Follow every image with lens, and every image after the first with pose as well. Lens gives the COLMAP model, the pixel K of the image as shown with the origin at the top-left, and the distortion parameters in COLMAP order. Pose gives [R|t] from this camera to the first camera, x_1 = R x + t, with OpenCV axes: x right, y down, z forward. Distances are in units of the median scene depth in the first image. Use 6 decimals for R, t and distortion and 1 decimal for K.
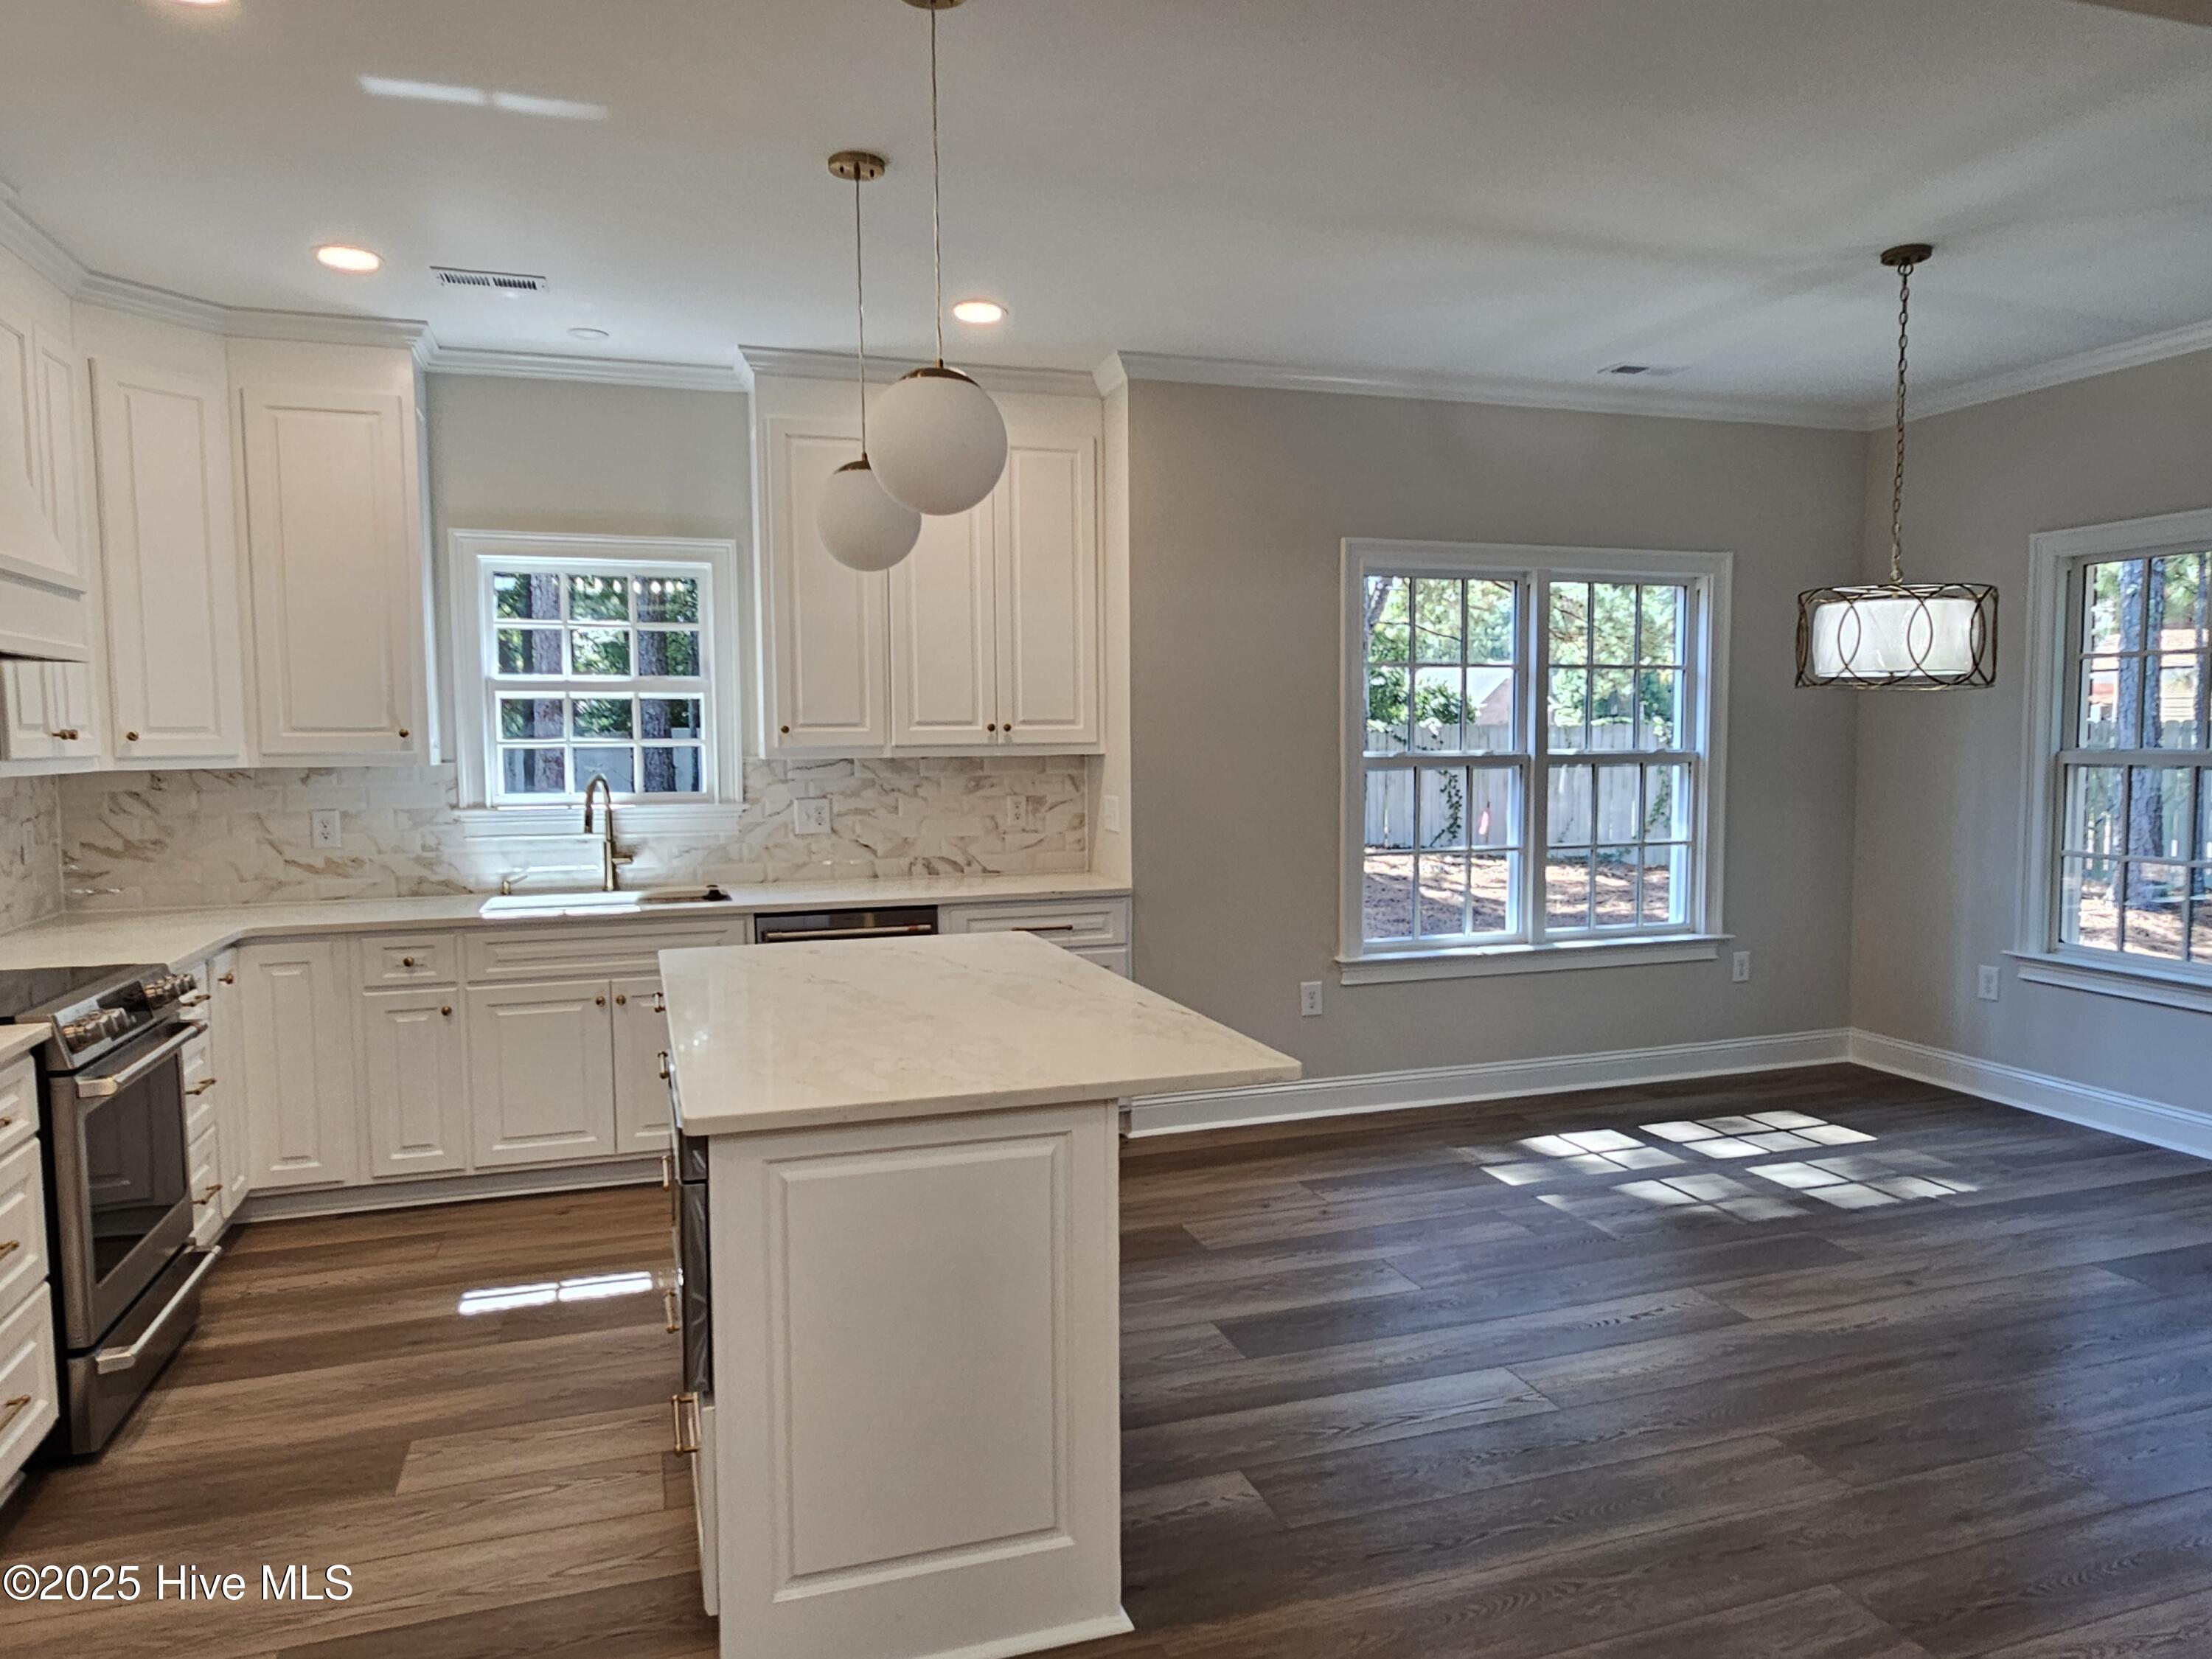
lens RADIAL K [[1460.3, 0, 1097.6], [0, 1460.3, 859.1], [0, 0, 1]] dist [-0.005551, 0.006696]
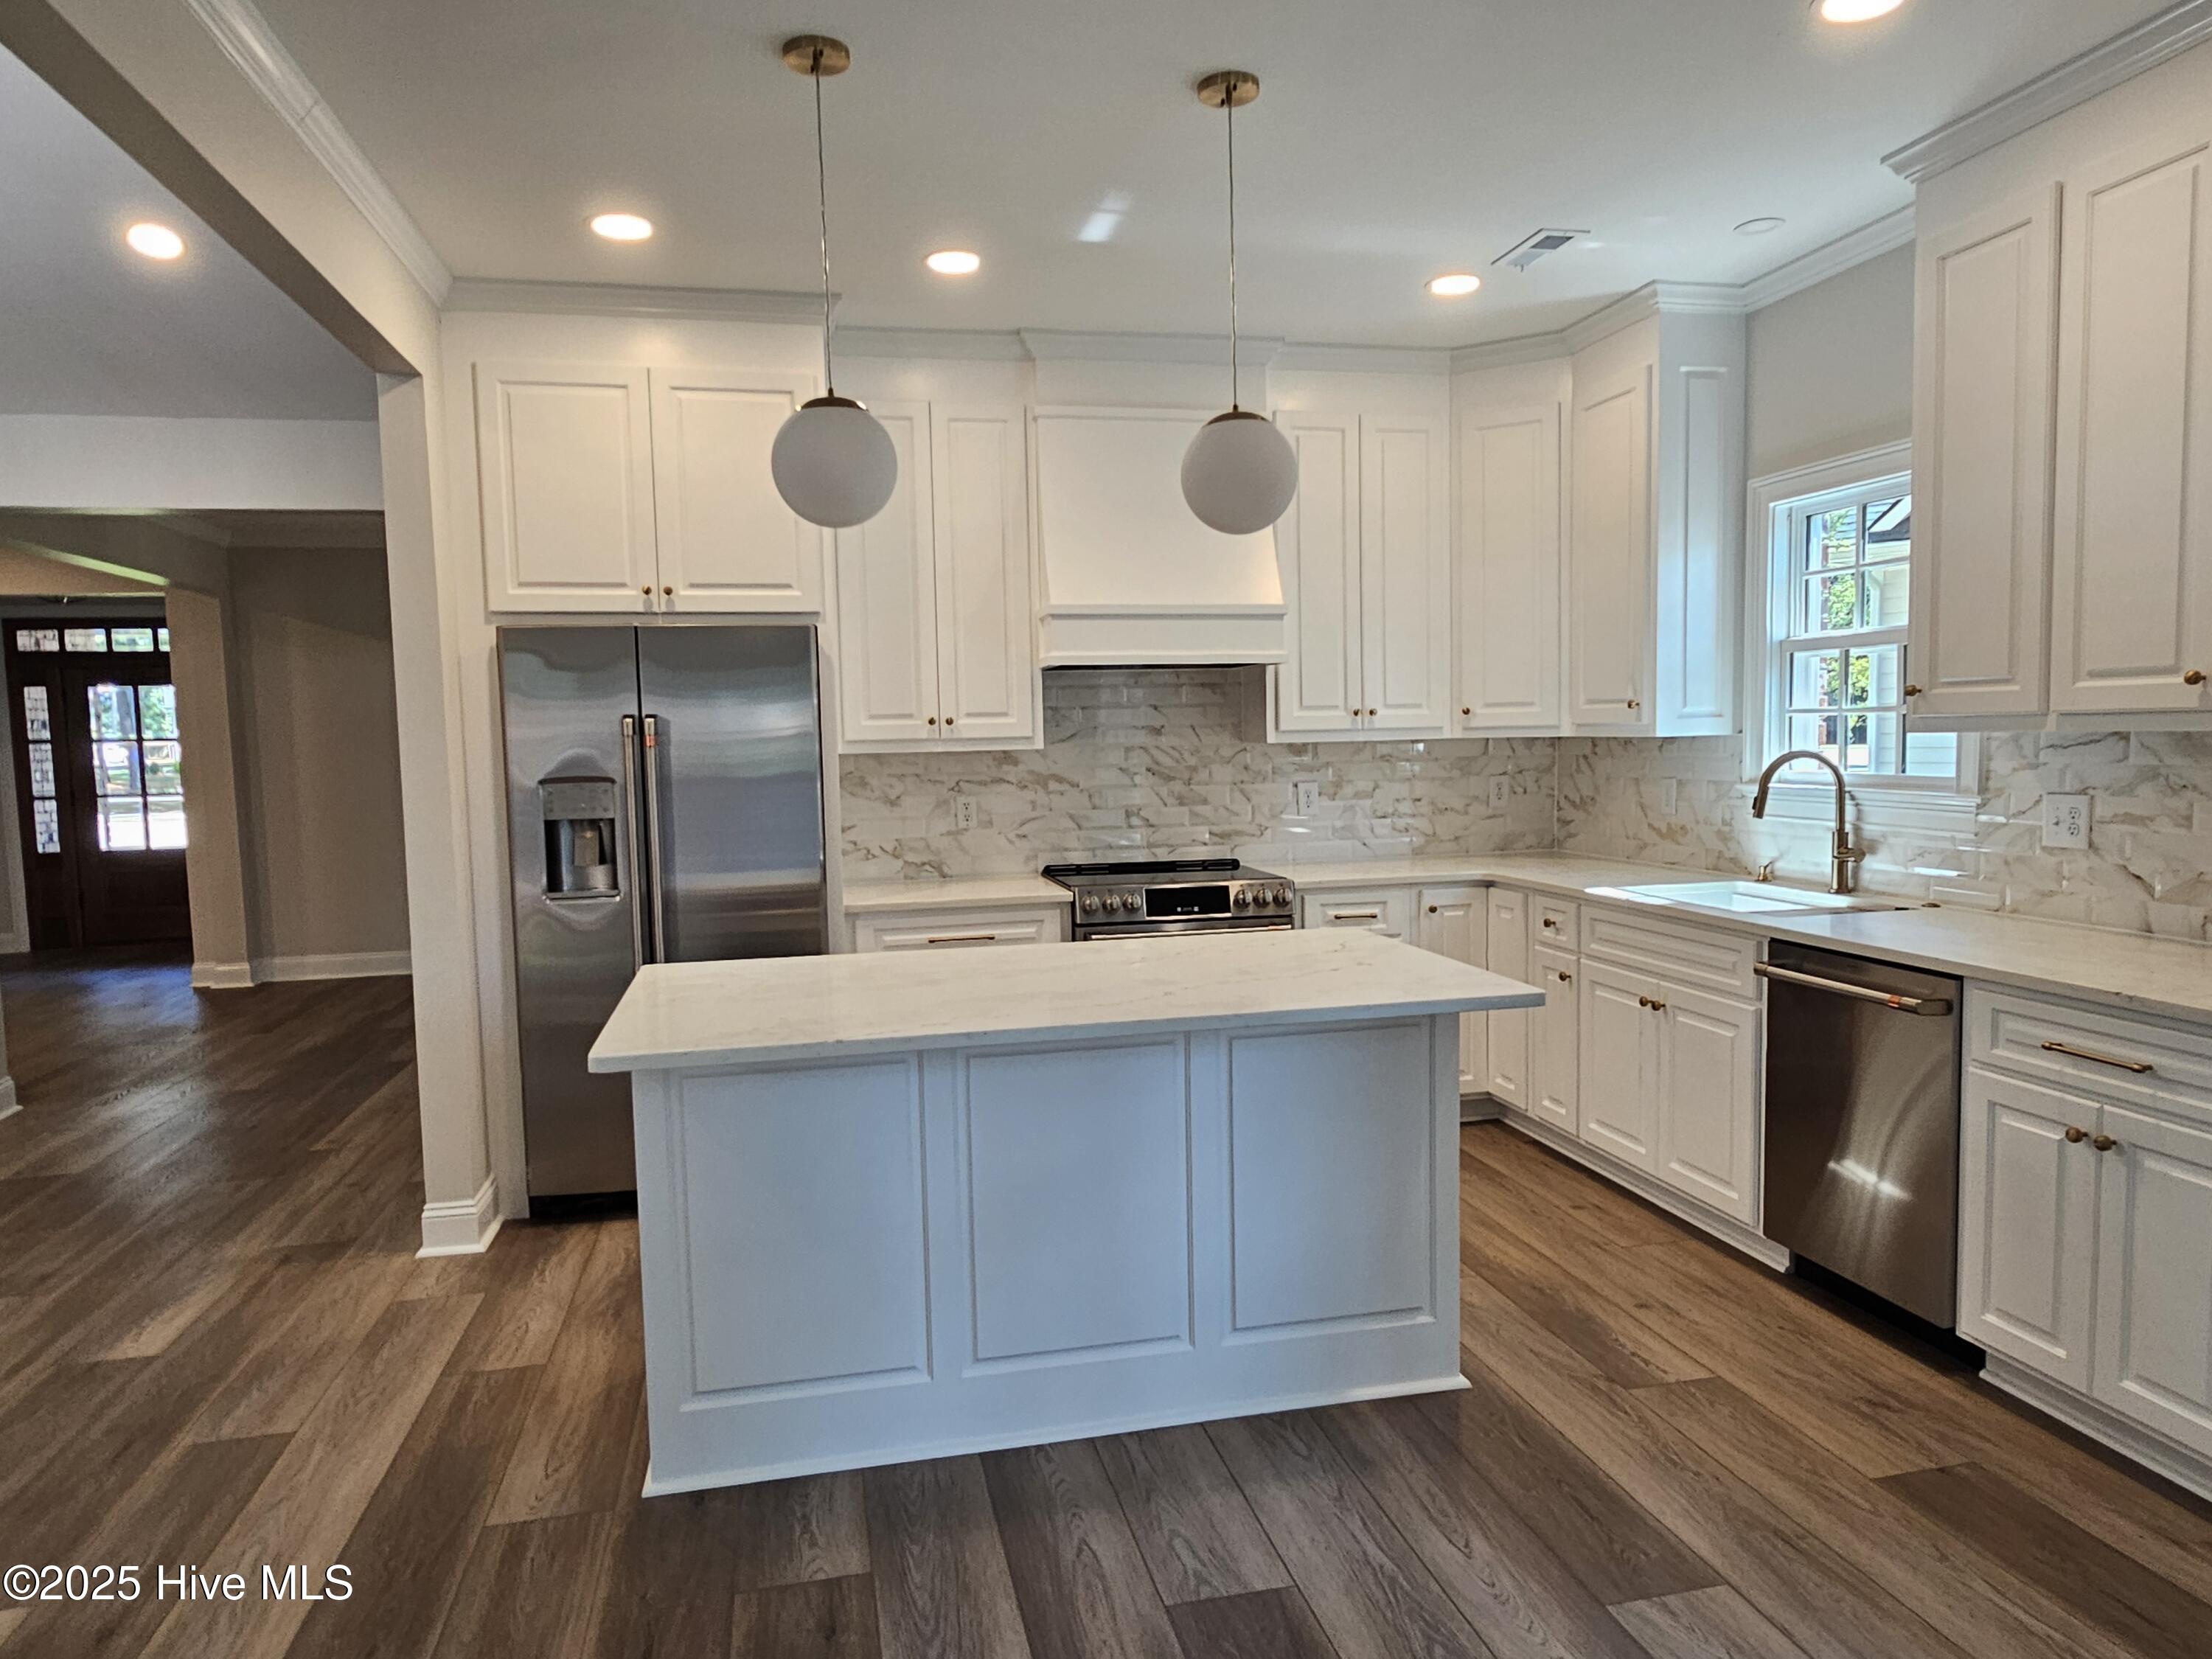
lens RADIAL K [[1460.3, 0, 1138.7], [0, 1460.3, 873.4], [0, 0, 1]] dist [-0.005551, 0.006696]
pose [[-0.093097, 0.109333, -0.989636, 0.535633], [-0.056142, 0.991795, 0.114853, -0.063557], [0.994073, 0.066252, -0.086195, 0.713670]]
